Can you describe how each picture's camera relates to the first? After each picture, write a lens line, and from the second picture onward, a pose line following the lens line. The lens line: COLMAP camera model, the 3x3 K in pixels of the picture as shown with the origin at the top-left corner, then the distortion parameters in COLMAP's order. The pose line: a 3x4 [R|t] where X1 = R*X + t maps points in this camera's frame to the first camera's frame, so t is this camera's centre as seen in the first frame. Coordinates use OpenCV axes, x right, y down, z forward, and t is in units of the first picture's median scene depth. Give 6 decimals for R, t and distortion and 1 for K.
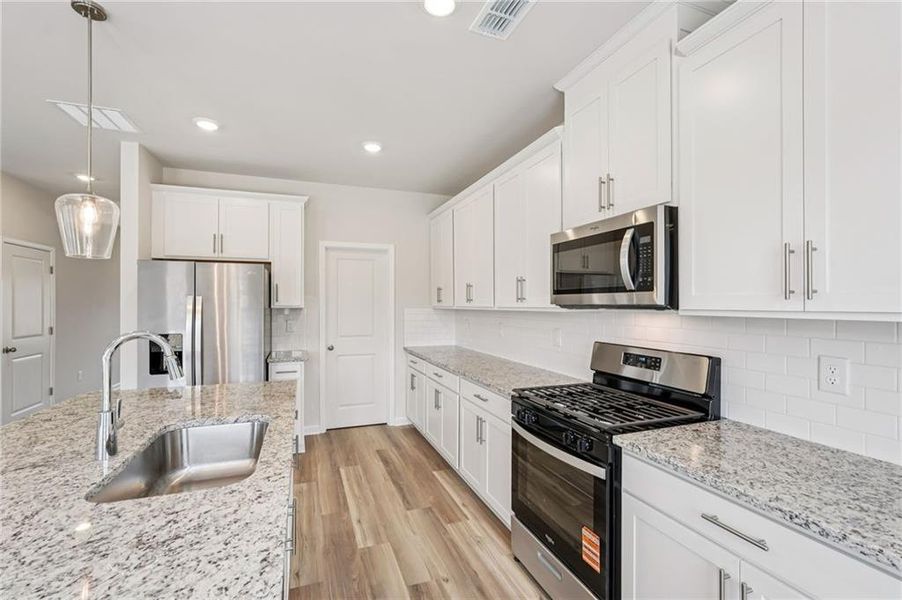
lens RADIAL K [[400.2, 0, 449.5], [0, 400.2, 299.6], [0, 0, 1]] dist [-0.008178, 0.000445]
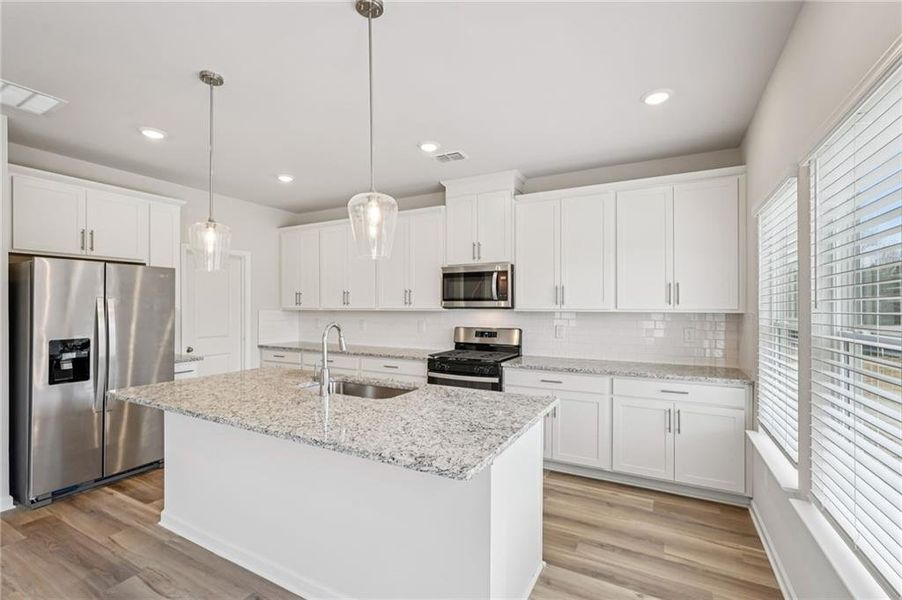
lens RADIAL K [[402.9, 0, 447.5], [0, 402.9, 302.1], [0, 0, 1]] dist [0.000342, 0.000431]
pose [[0.757578, 0.006390, 0.652713, -0.802048], [-0.007106, 0.999974, -0.001541, -0.004769], [-0.652706, -0.003471, 0.757604, -0.337148]]
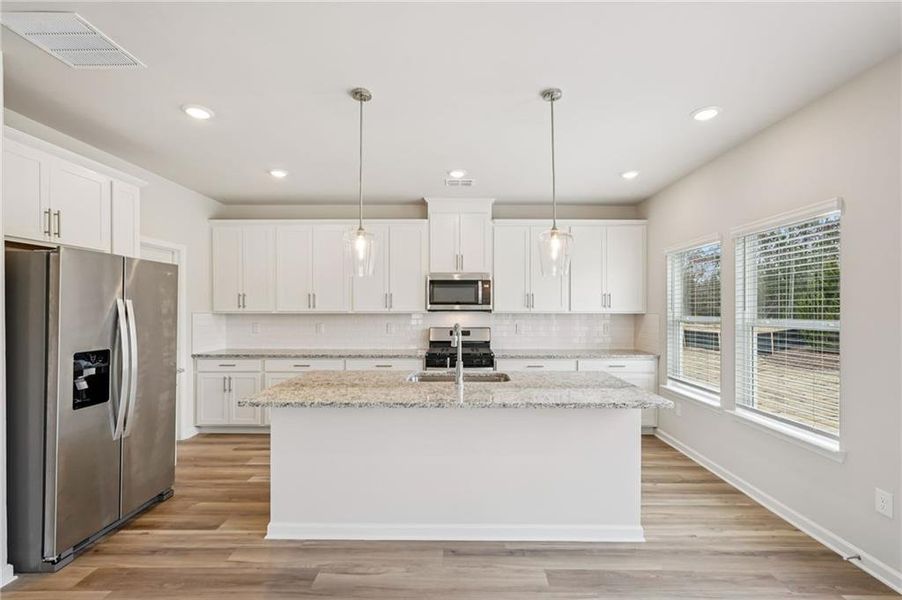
lens RADIAL K [[406.8, 0, 454.1], [0, 406.8, 308.8], [0, 0, 1]] dist [-0.001047, -0.000202]
pose [[0.355368, -0.000563, 0.934726, -1.434057], [-0.010653, 0.999932, 0.004652, -0.002117], [-0.934666, -0.011611, 0.355338, 0.138659]]
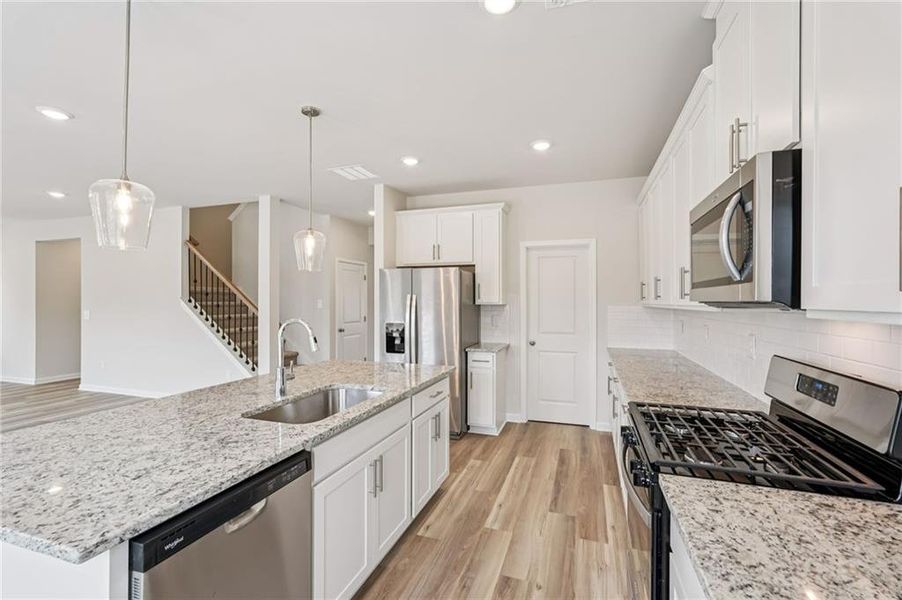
lens RADIAL K [[400.2, 0, 449.5], [0, 400.2, 299.6], [0, 0, 1]] dist [-0.008178, 0.000445]
pose [[0.772496, -0.001006, -0.635019, 0.344382], [0.005076, 0.999977, 0.004590, 0.001944], [0.634999, -0.006769, 0.772483, 0.095529]]
